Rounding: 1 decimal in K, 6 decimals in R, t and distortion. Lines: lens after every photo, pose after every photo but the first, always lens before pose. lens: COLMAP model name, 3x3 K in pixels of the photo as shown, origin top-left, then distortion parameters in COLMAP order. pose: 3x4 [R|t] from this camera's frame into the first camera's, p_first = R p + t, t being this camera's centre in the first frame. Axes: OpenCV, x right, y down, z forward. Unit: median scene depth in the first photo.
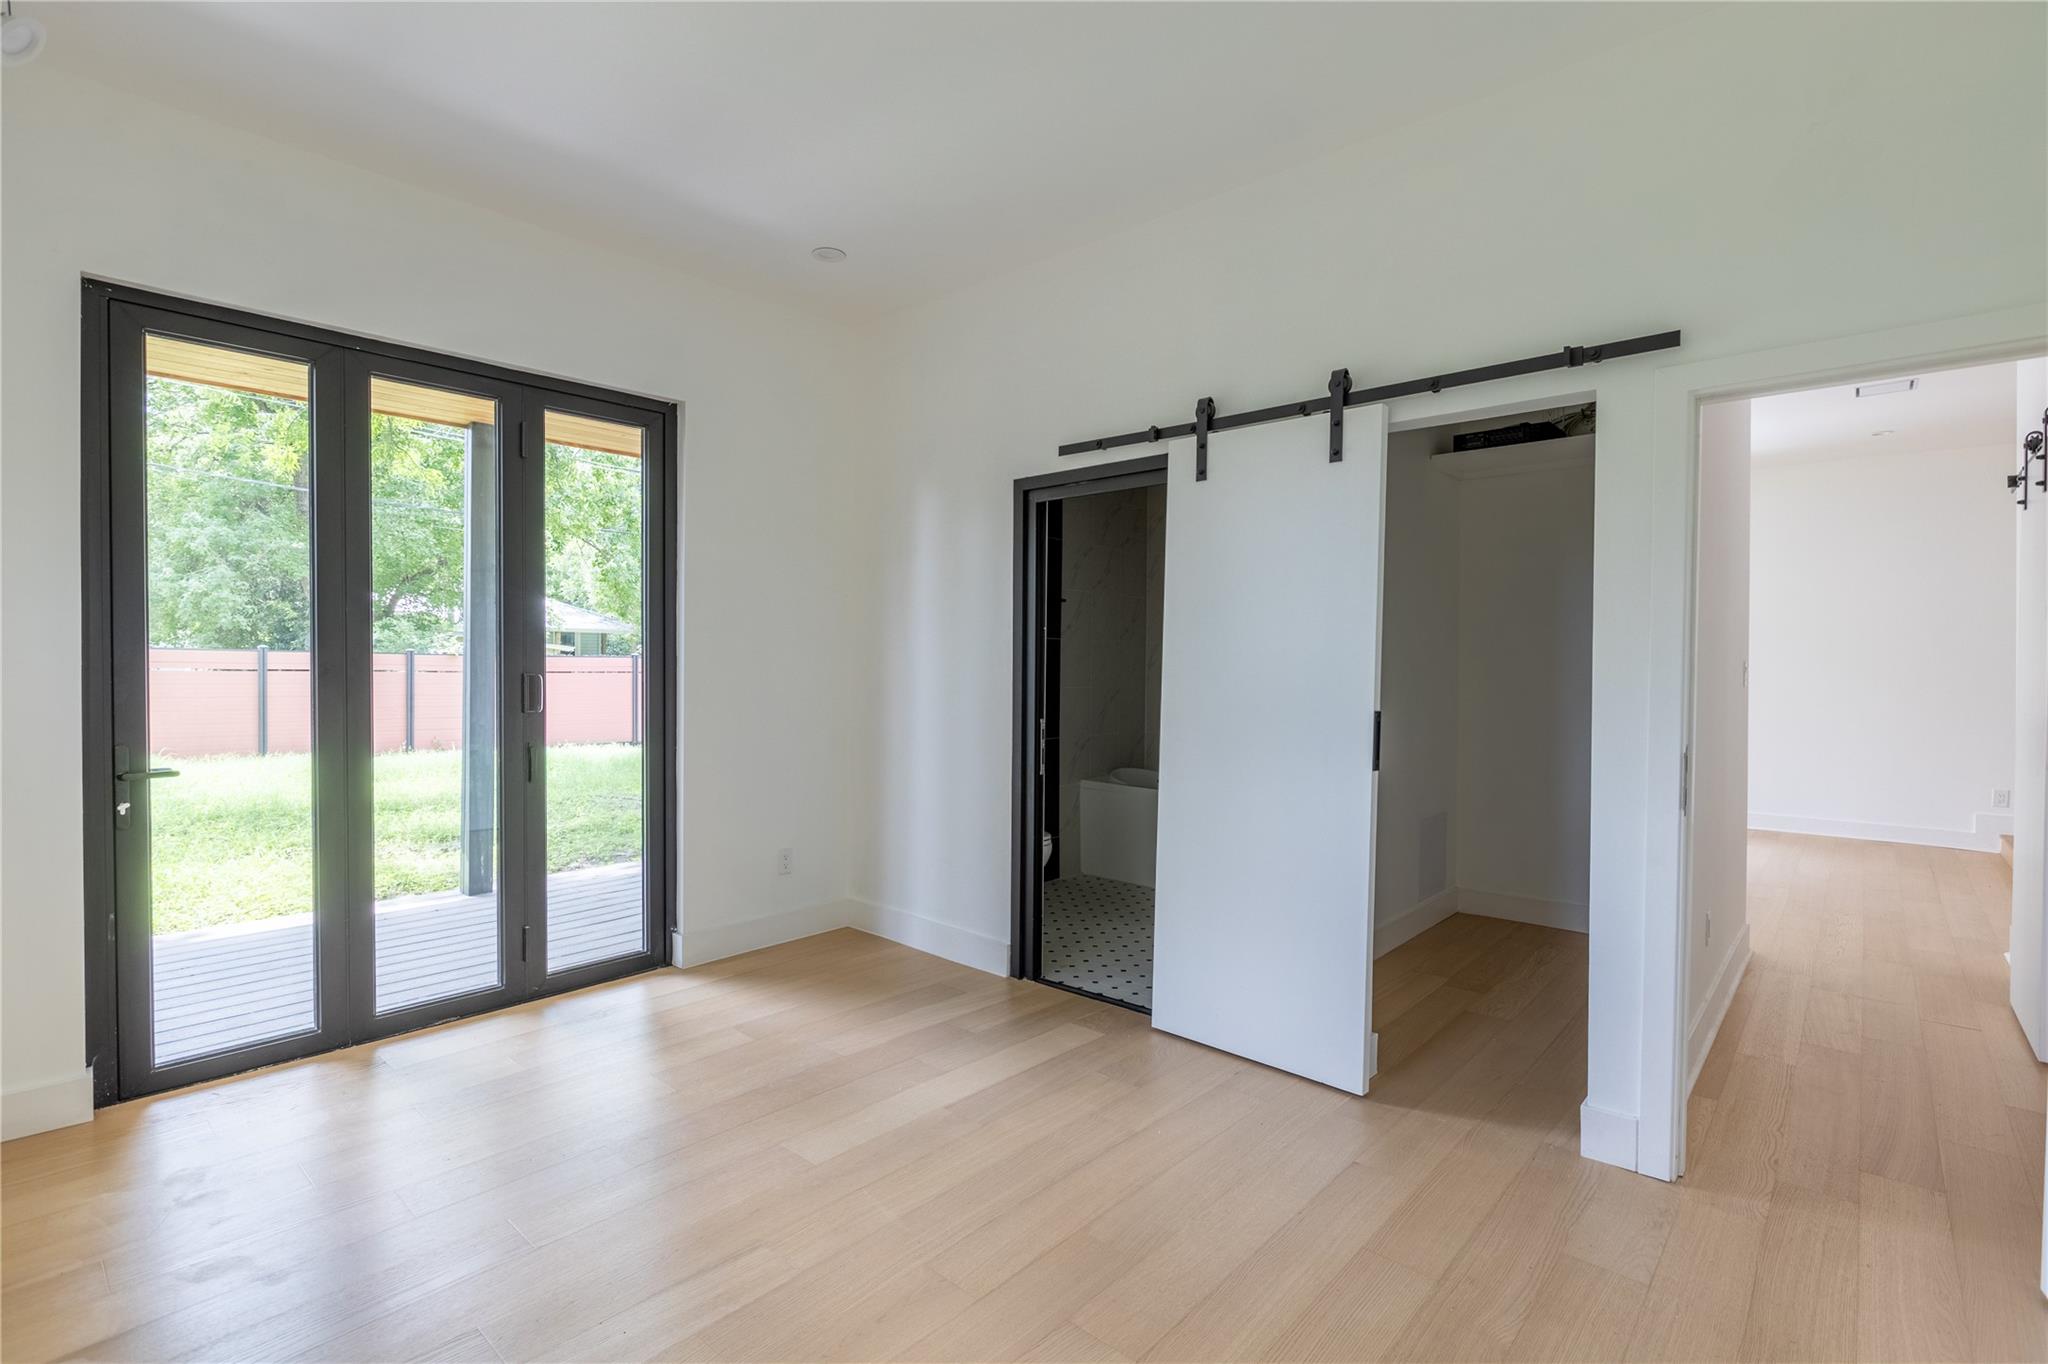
lens RADIAL K [[949.9, 0, 1017.6], [0, 949.9, 694.7], [0, 0, 1]] dist [-0.006204, 0.001016]
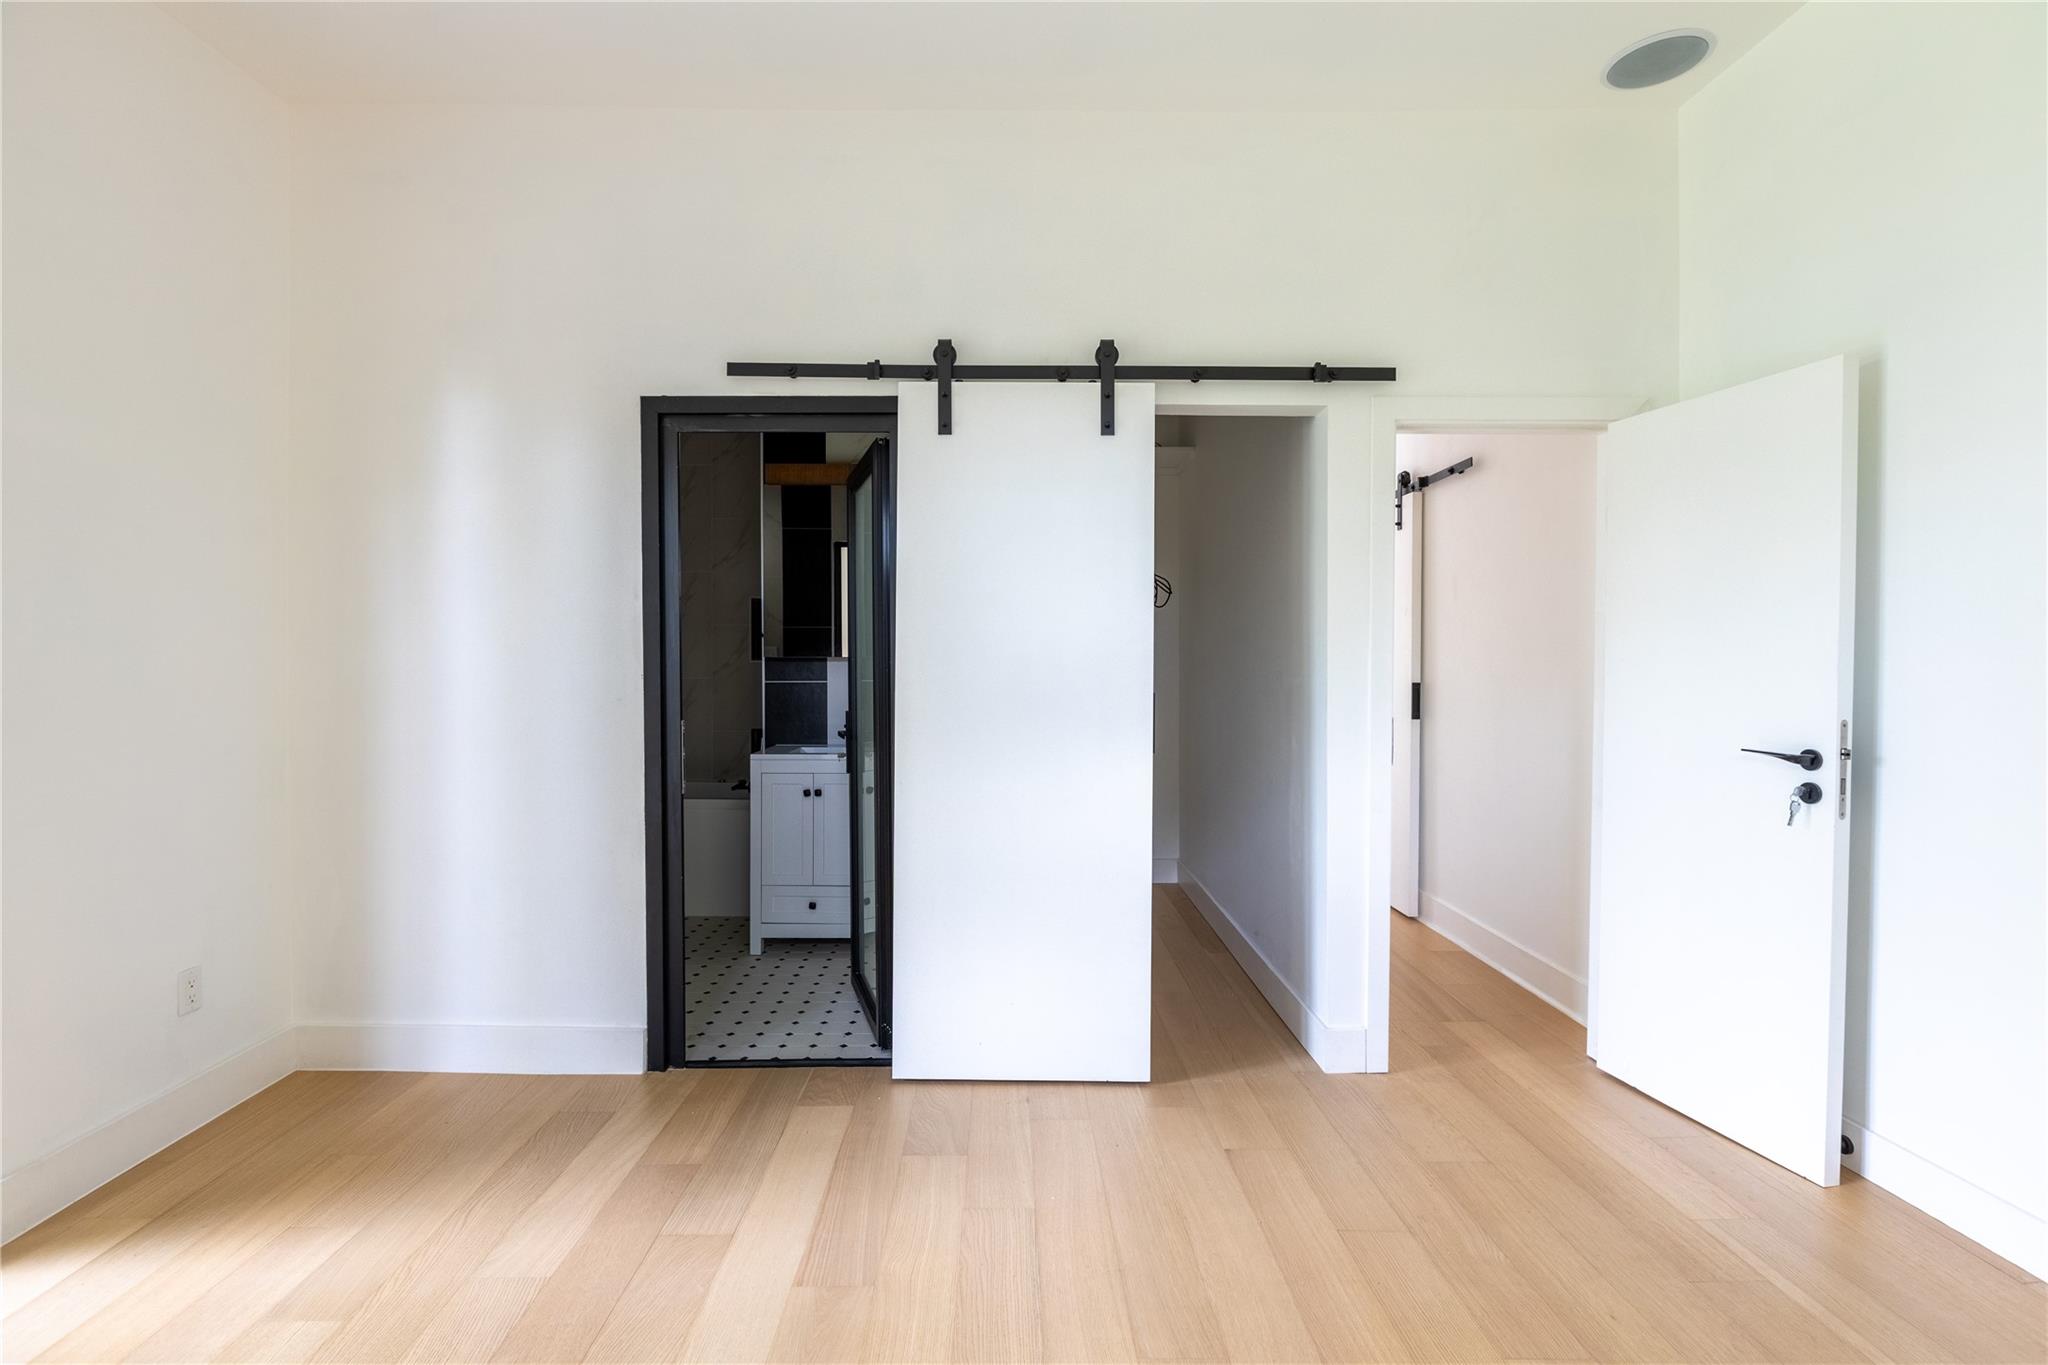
lens RADIAL K [[949.9, 0, 1024.1], [0, 949.9, 682.7], [0, 0, 1]] dist [-0.006204, 0.001016]
pose [[0.735677, -0.028117, 0.676749, -0.340101], [0.025745, 0.999577, 0.013543, -0.008851], [-0.676843, 0.007460, 0.736089, 0.309493]]
